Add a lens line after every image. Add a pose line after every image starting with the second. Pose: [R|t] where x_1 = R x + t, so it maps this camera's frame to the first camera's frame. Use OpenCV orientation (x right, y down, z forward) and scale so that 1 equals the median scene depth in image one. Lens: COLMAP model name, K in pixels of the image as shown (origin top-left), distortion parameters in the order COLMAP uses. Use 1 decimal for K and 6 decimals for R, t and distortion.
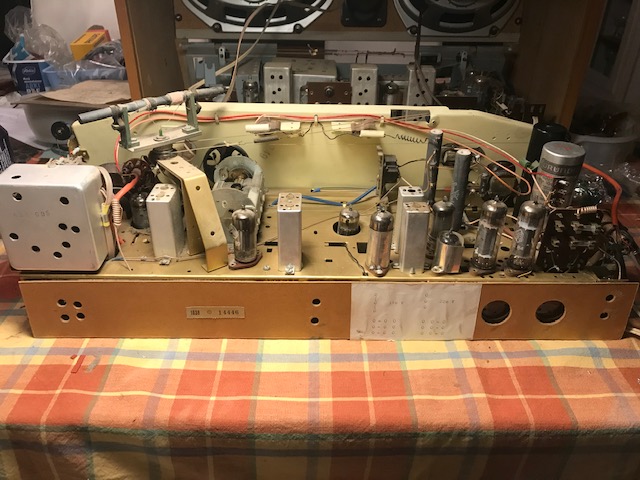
lens RADIAL K [[537.6, 0, 320.0], [0, 537.6, 240.0], [0, 0, 1]] dist [0.045795, -0.000509]
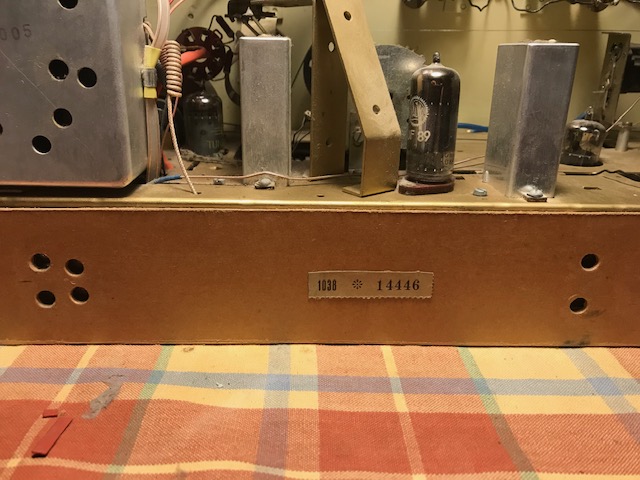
lens RADIAL K [[528.6, 0, 320.0], [0, 528.6, 240.0], [0, 0, 1]] dist [0.057706, -0.082897]
pose [[0.999678, -0.007667, 0.024169, -0.256303], [0.012331, 0.979890, -0.199158, 0.189008], [-0.022156, 0.199392, 0.979669, 0.561163]]
